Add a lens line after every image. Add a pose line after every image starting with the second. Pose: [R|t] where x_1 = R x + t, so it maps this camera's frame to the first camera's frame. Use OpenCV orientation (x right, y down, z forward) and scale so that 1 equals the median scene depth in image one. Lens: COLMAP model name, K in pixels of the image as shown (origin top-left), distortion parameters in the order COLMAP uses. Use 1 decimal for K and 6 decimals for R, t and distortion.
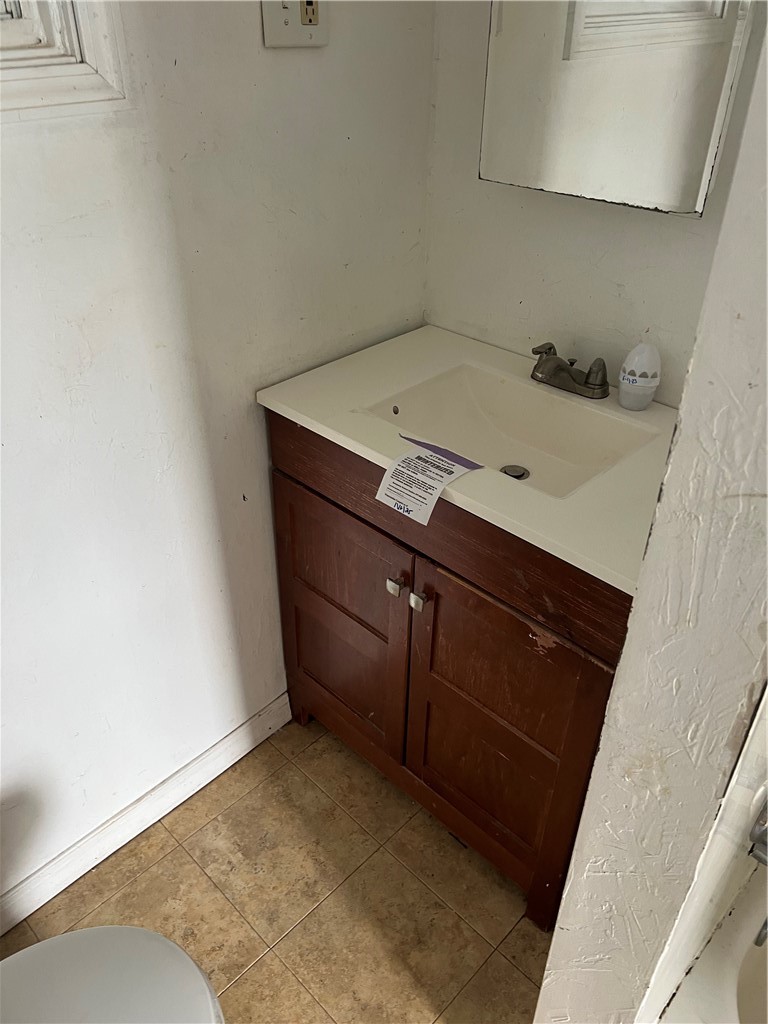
lens RADIAL K [[778.3, 0, 384.0], [0, 778.3, 512.0], [0, 0, 1]] dist [-0.004895, -0.001355]
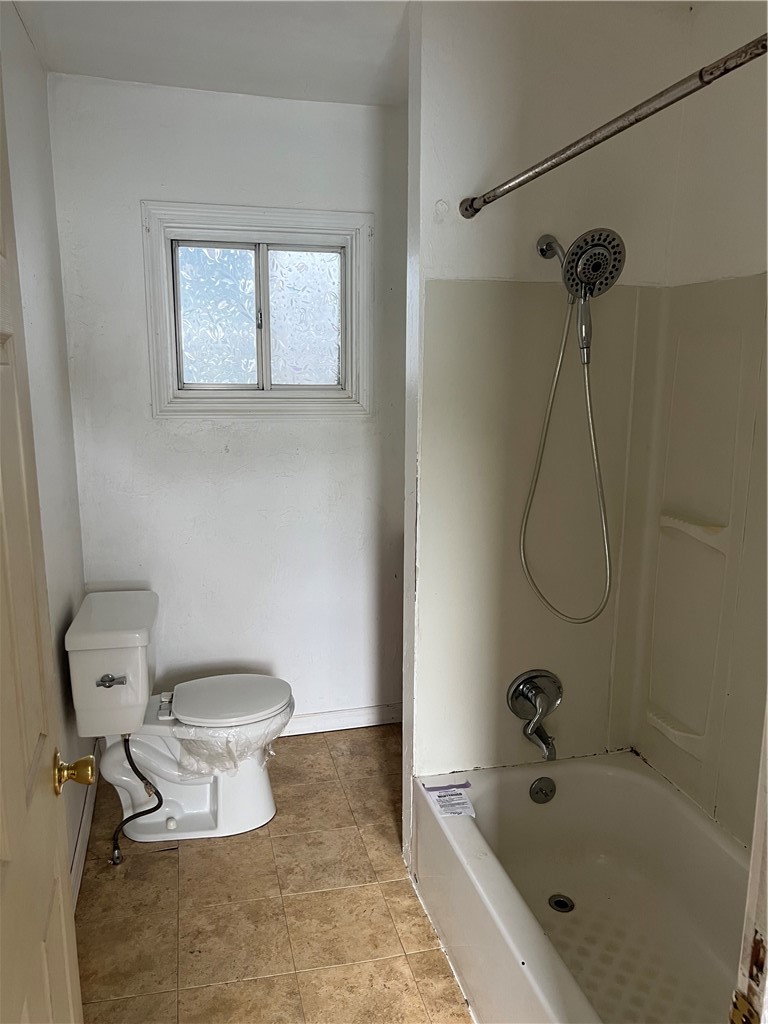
lens RADIAL K [[779.9, 0, 384.0], [0, 779.9, 512.0], [0, 0, 1]] dist [0.049921, -0.004040]
pose [[0.853182, 0.096218, -0.512663, 0.877223], [-0.297308, 0.897263, -0.326384, 0.530215], [0.428590, 0.430884, 0.794135, -0.829269]]
